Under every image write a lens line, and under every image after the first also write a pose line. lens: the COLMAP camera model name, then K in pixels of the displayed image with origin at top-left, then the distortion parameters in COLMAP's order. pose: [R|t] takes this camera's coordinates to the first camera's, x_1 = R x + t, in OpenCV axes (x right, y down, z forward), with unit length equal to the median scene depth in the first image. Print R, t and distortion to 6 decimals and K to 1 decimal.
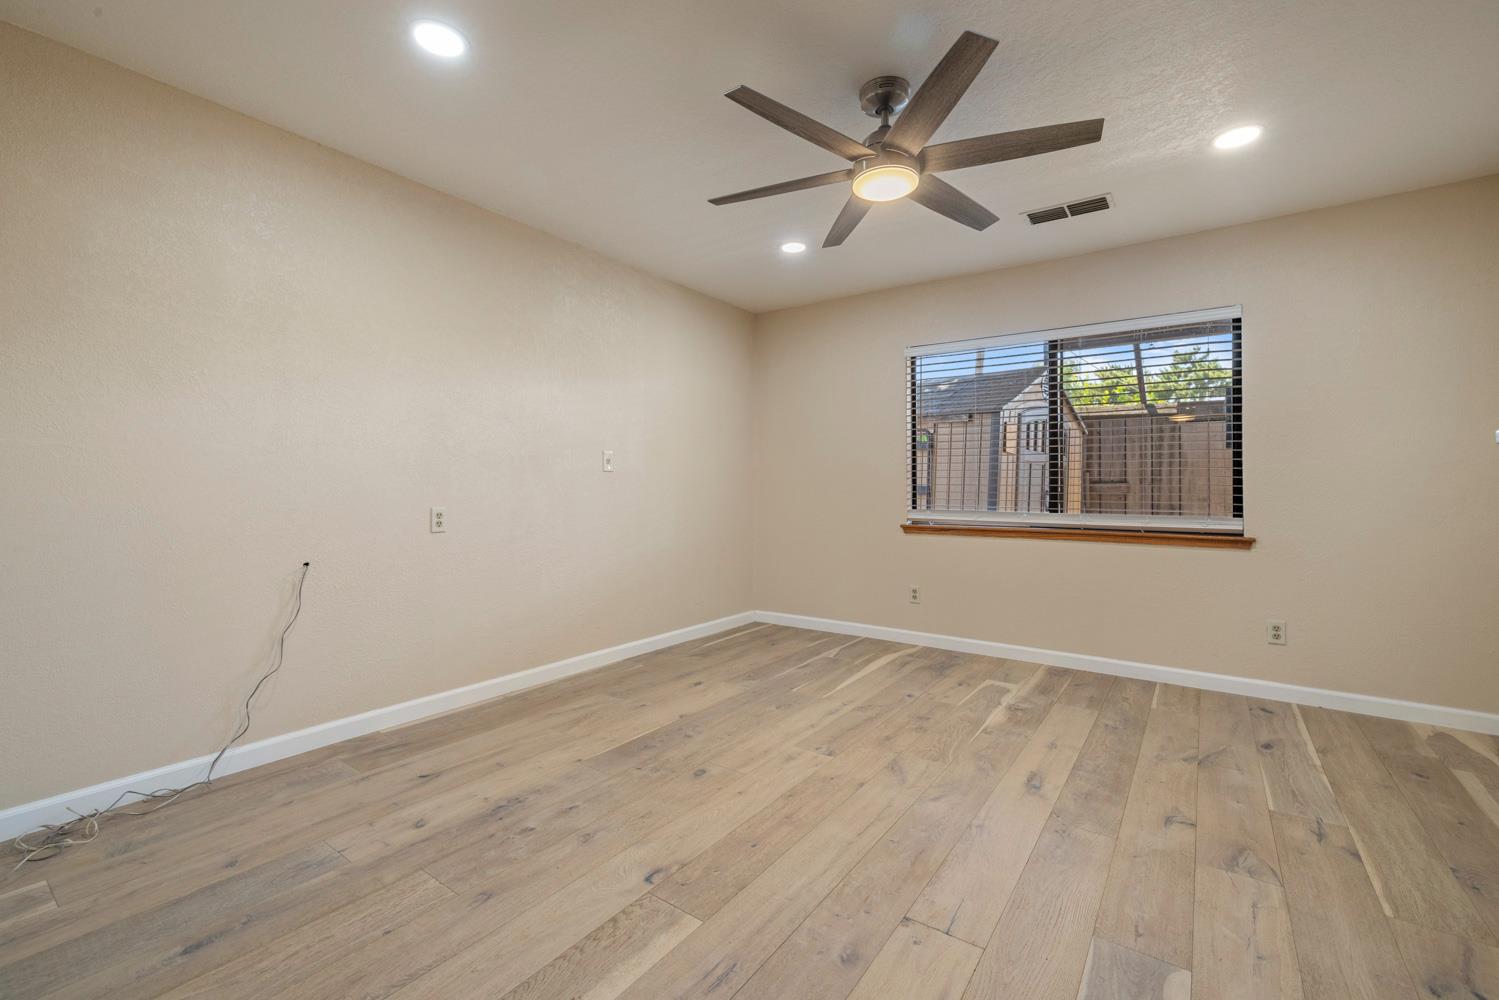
lens RADIAL K [[633.2, 0, 746.4], [0, 633.2, 484.4], [0, 0, 1]] dist [-0.000210, -0.000101]
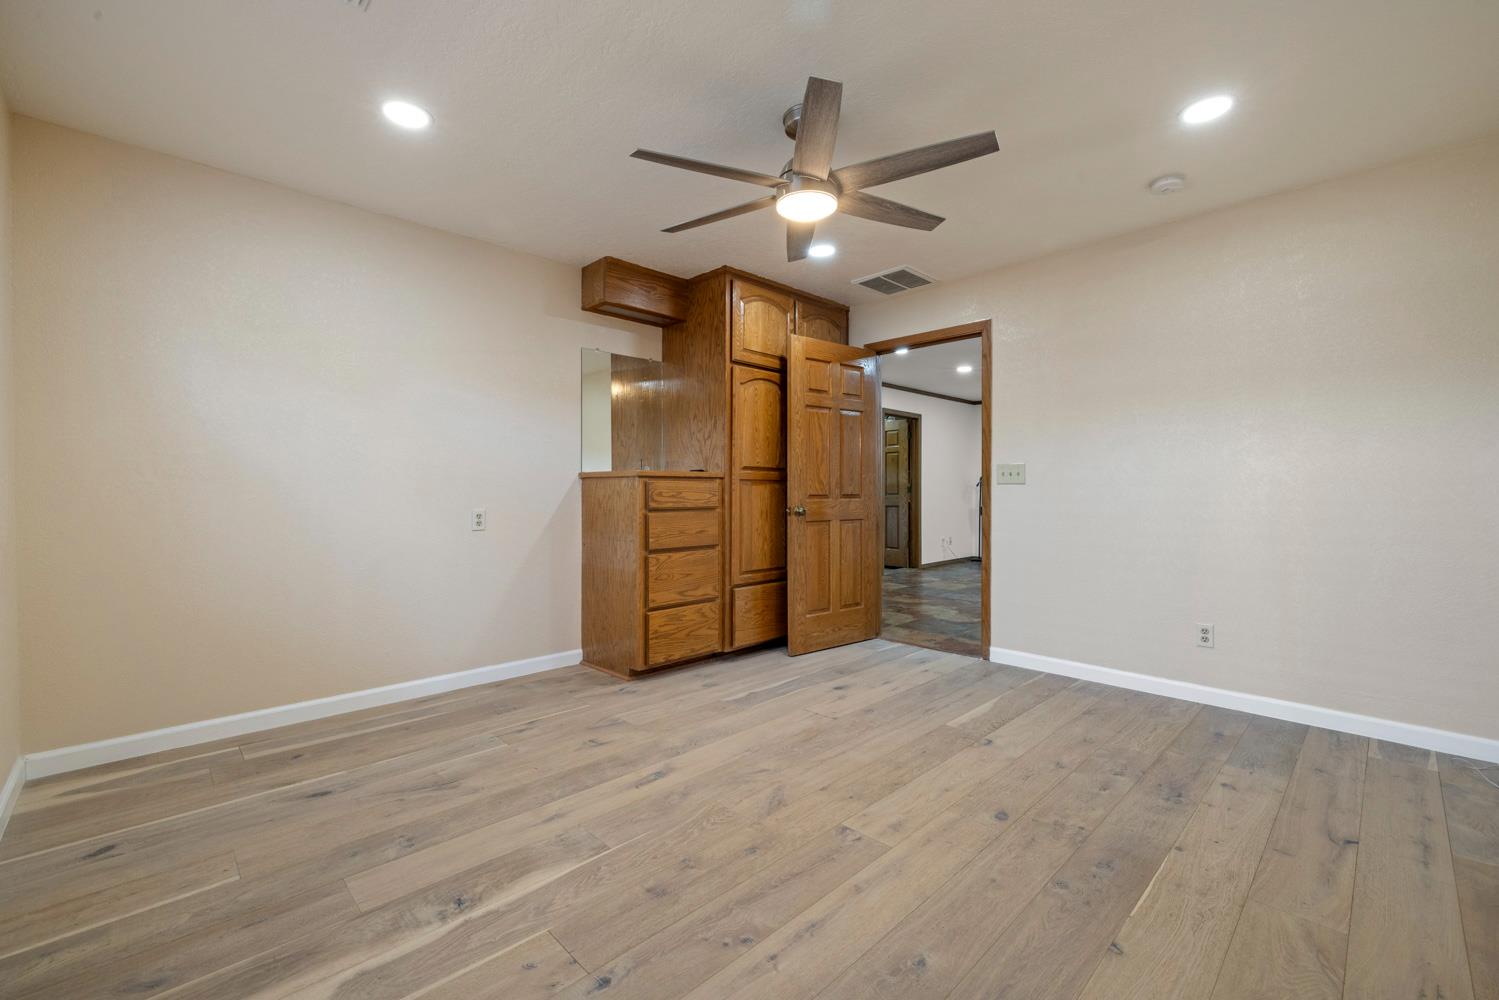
lens RADIAL K [[633.2, 0, 747.4], [0, 633.2, 495.7], [0, 0, 1]] dist [-0.000210, -0.000101]
pose [[-0.985823, -0.004516, 0.167725, 0.116441], [-0.004406, 0.999990, 0.001026, 0.010593], [-0.167728, 0.000273, -0.985833, 1.735358]]
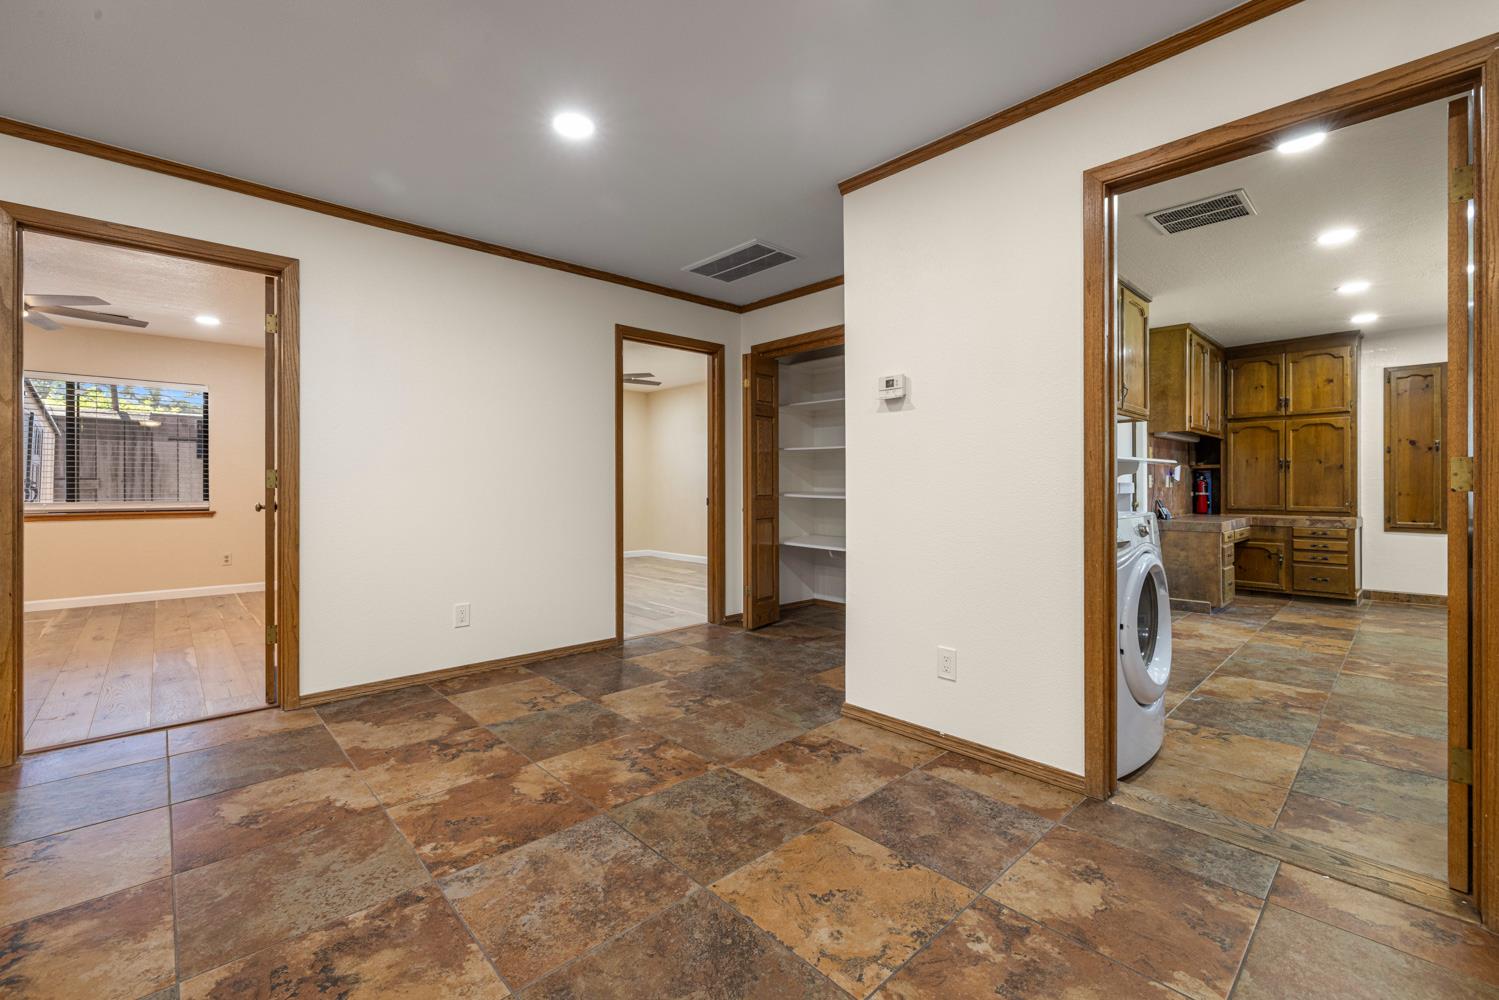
lens RADIAL K [[633.2, 0, 757.2], [0, 633.2, 480.0], [0, 0, 1]] dist [-0.000210, -0.000101]
pose [[0.185807, 0.002270, 0.982584, -0.930480], [-0.004180, 0.999990, -0.001519, -0.014140], [-0.982577, -0.003825, 0.185815, -1.159516]]
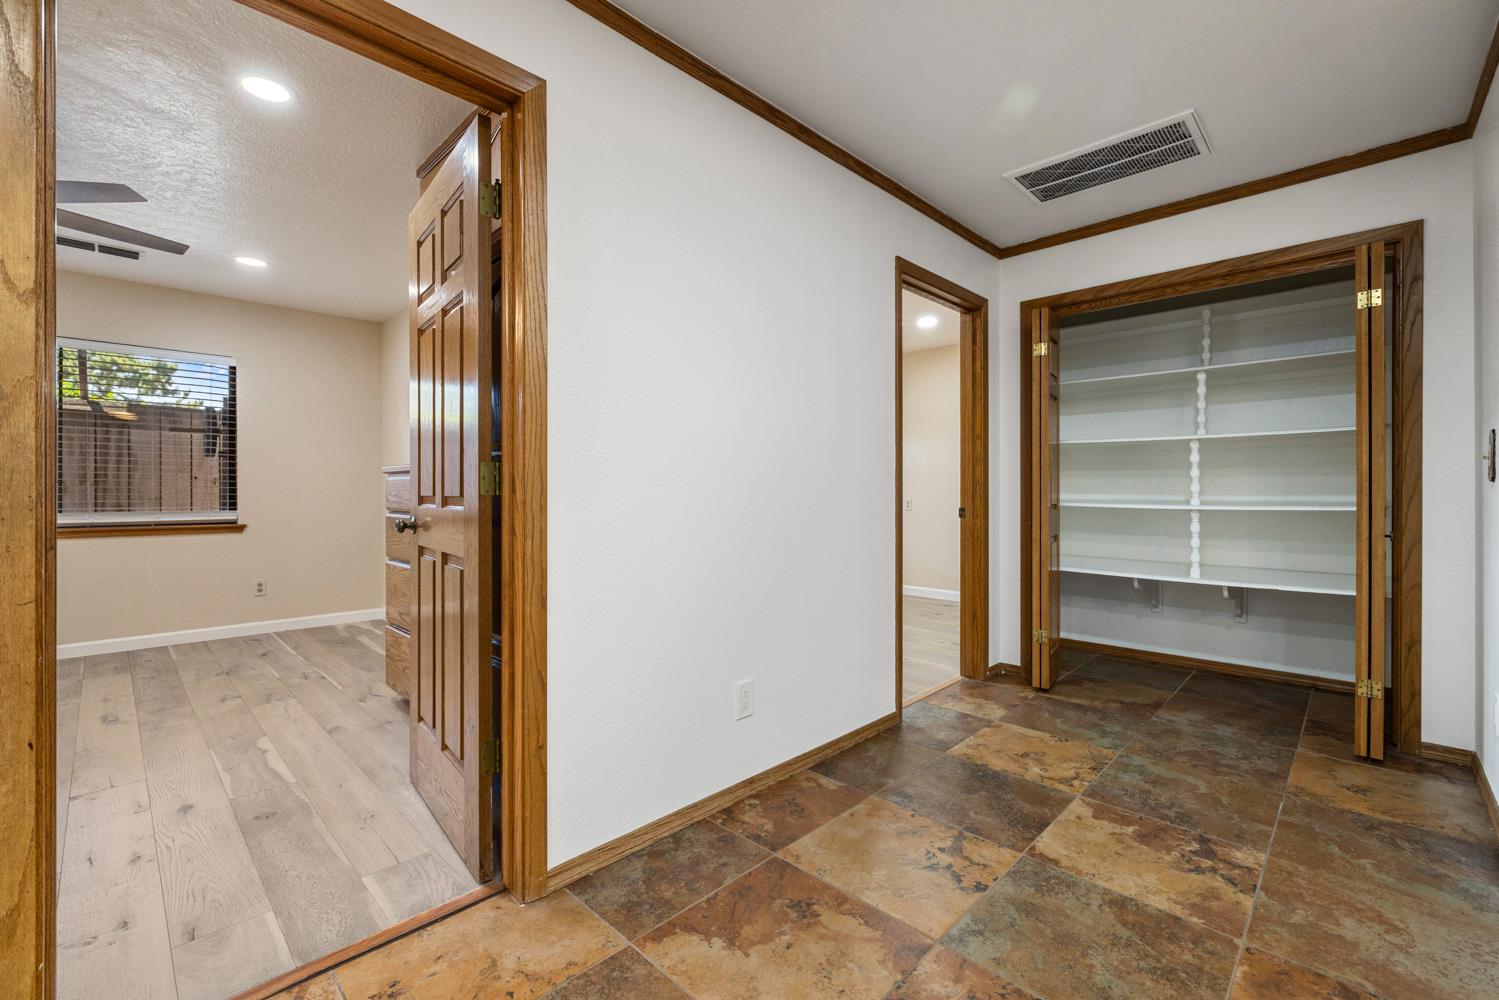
lens RADIAL K [[633.2, 0, 750.2], [0, 633.2, 485.2], [0, 0, 1]] dist [-0.000210, -0.000101]
pose [[0.145968, 0.002250, 0.989287, -0.546614], [-0.005062, 0.999986, -0.001528, -0.007776], [-0.989276, -0.004785, 0.145978, -0.410278]]
